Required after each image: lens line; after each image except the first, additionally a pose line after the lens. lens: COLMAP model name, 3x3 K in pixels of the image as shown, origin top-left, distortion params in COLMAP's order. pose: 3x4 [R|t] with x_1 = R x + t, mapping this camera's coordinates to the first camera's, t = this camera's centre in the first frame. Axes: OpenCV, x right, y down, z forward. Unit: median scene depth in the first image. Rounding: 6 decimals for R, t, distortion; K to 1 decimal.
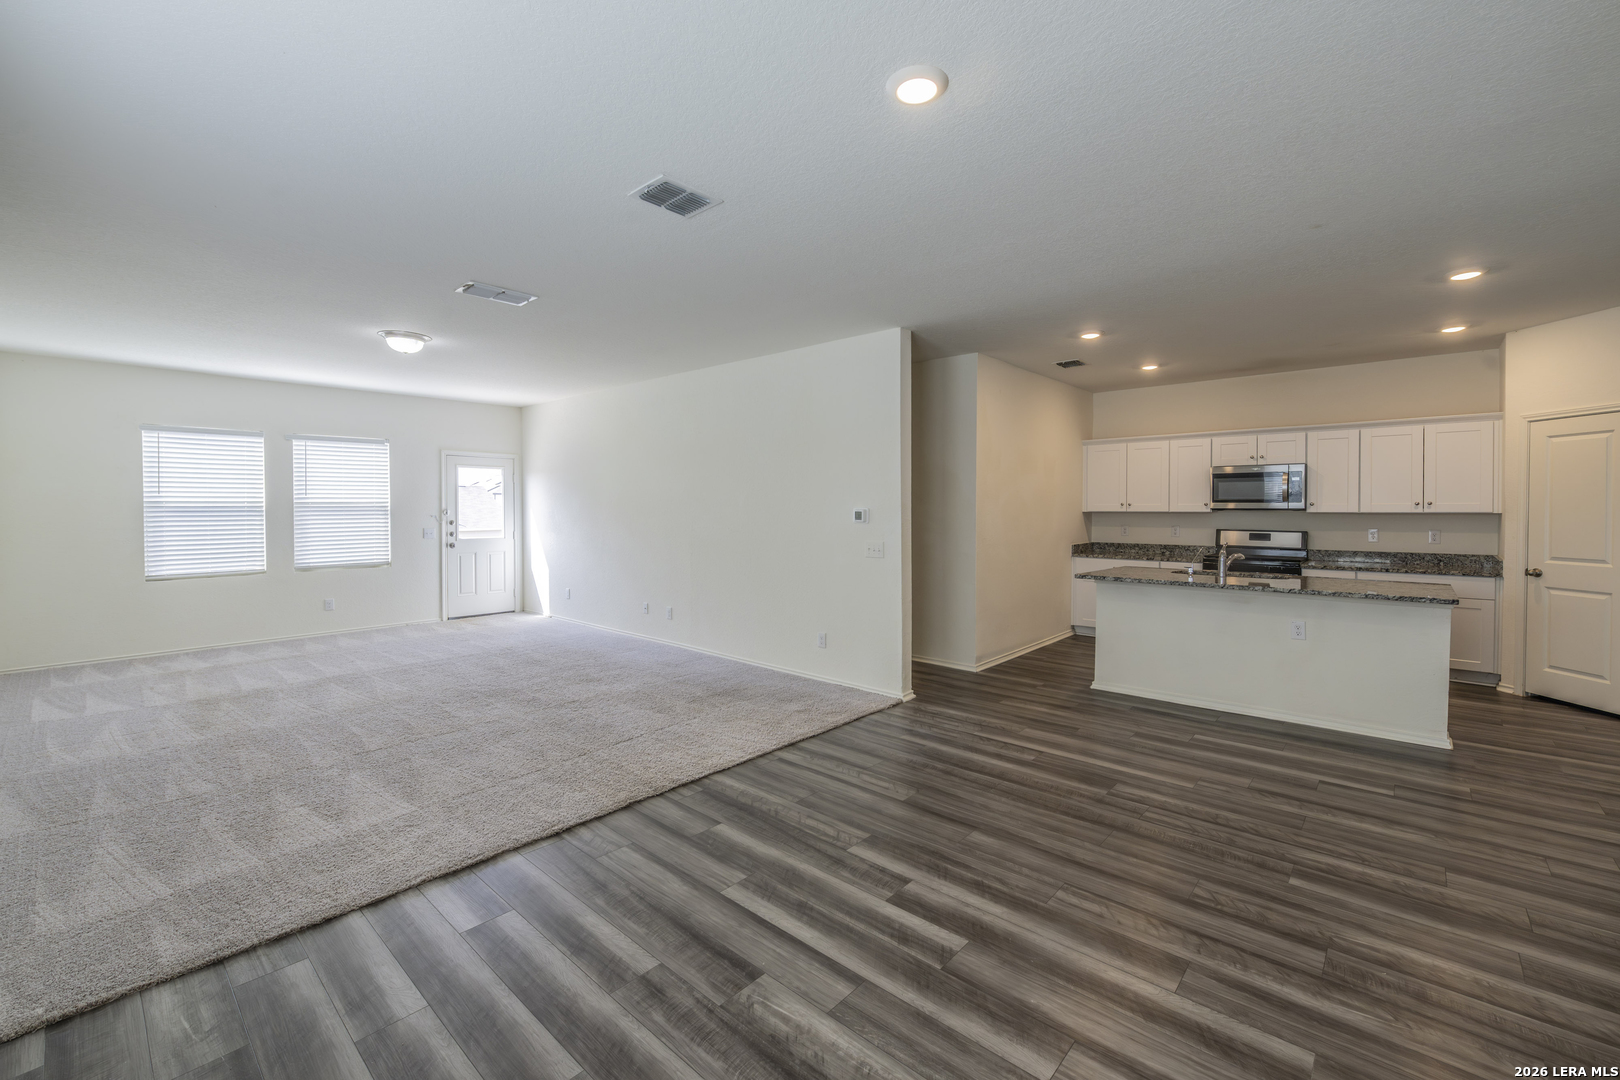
lens RADIAL K [[656.0, 0, 810.0], [0, 656.0, 540.0], [0, 0, 1]] dist [0.000573, 0.000137]
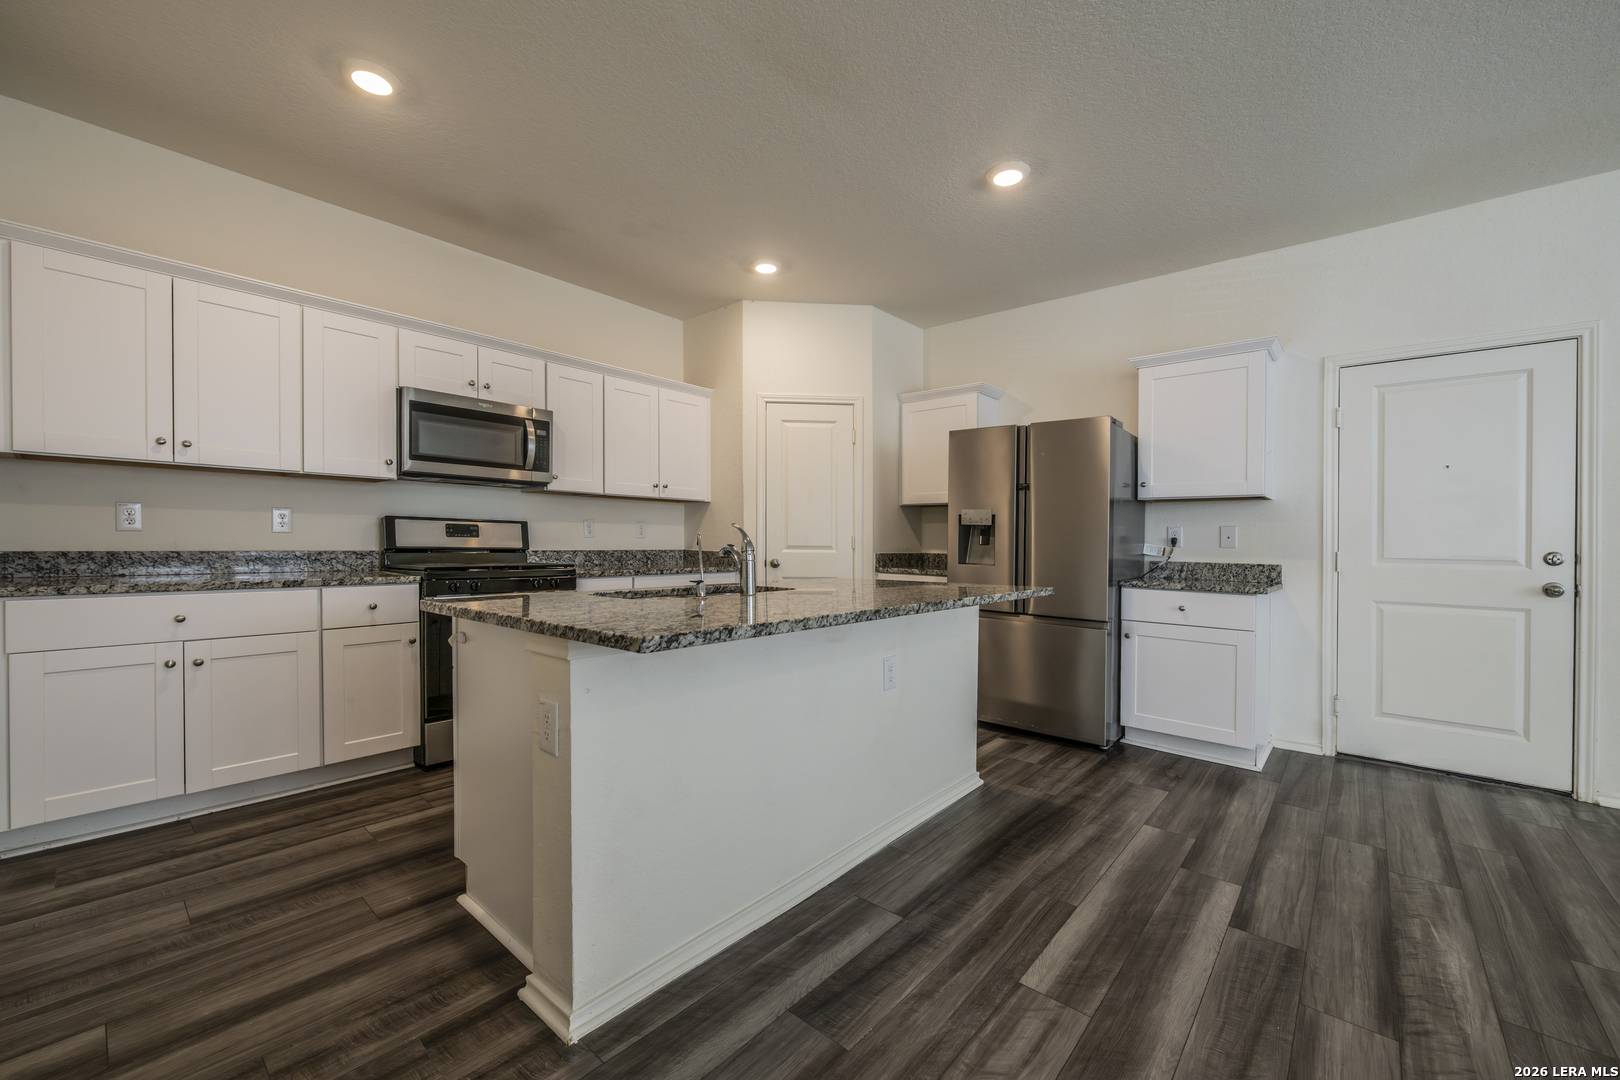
lens RADIAL K [[656.0, 0, 810.0], [0, 656.0, 540.0], [0, 0, 1]] dist [0.000573, 0.000137]
pose [[-0.024559, -0.000902, 0.999698, 0.157427], [0.032712, 0.999463, 0.001705, 0.015952], [-0.999163, 0.032744, -0.024516, 0.961097]]
